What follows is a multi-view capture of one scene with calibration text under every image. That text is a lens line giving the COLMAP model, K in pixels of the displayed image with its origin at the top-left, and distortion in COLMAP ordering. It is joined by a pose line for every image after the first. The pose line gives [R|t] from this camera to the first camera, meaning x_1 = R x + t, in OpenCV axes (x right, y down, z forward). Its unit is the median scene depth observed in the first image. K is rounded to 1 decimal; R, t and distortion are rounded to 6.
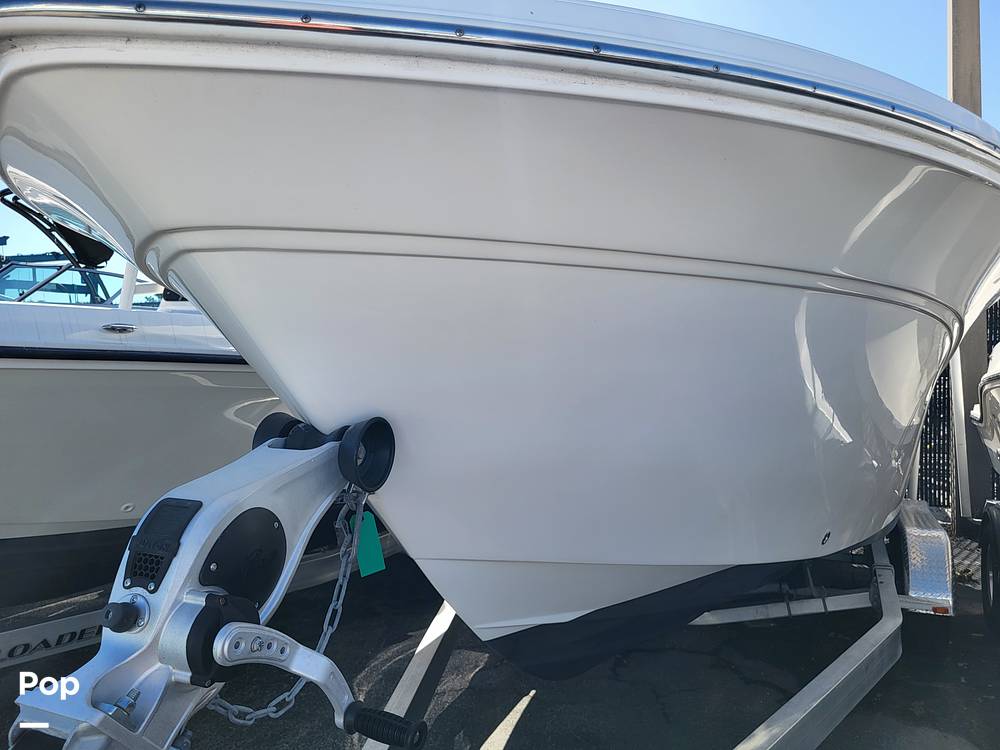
lens RADIAL K [[778.2, 0, 509.6], [0, 778.2, 382.7], [0, 0, 1]] dist [0.038165, -0.027556]
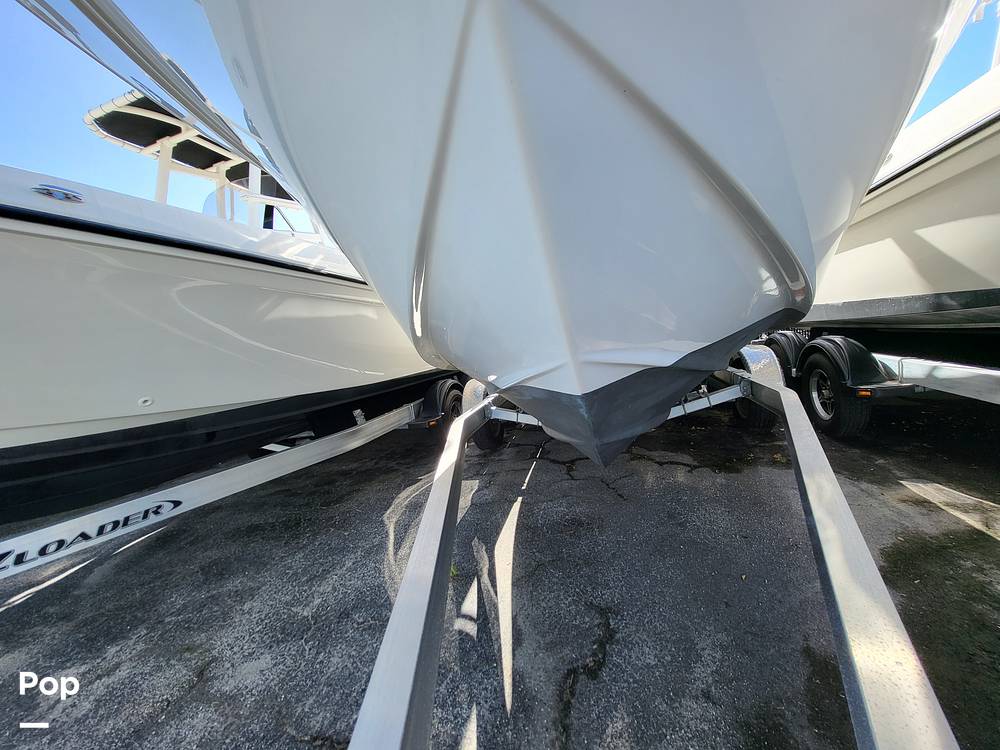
lens RADIAL K [[392.4, 0, 499.8], [0, 392.4, 377.7], [0, 0, 1]] dist [0.002704, -0.000433]
pose [[0.980275, -0.146589, 0.132561, -0.067361], [0.137963, 0.987808, 0.072119, 0.140817], [-0.141516, -0.052408, 0.988548, 0.359073]]
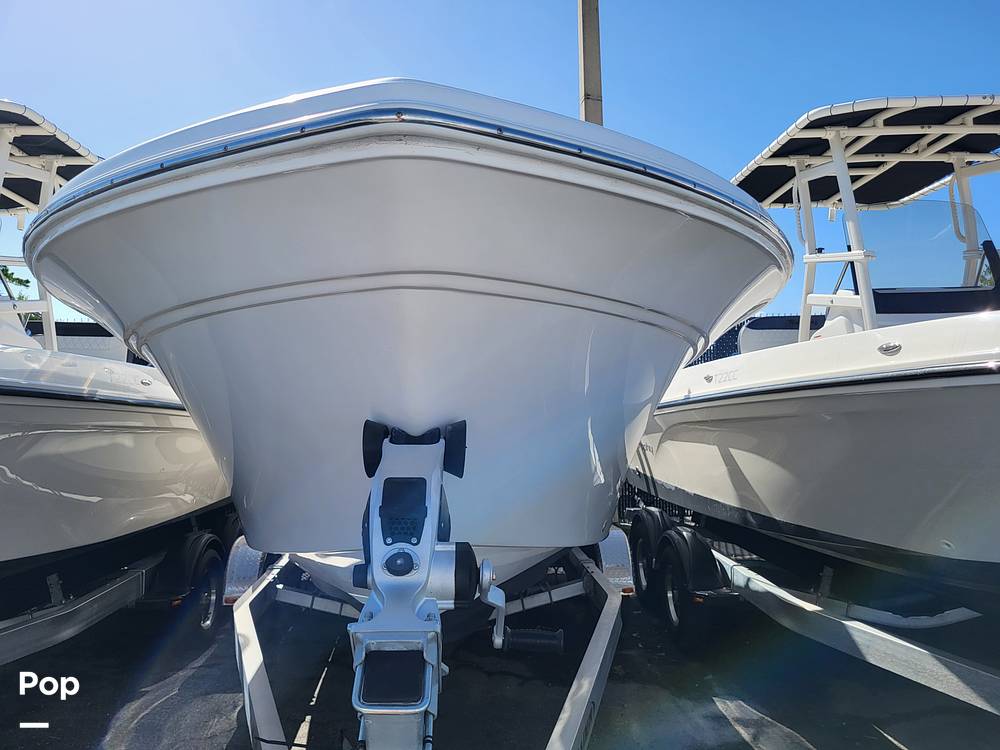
lens RADIAL K [[778.2, 0, 484.9], [0, 778.2, 355.9], [0, 0, 1]] dist [0.038165, -0.027556]
pose [[0.896305, 0.025204, 0.442722, -0.244548], [0.015326, 0.996026, -0.087731, 0.016582], [-0.443174, 0.085419, 0.892357, -0.070426]]
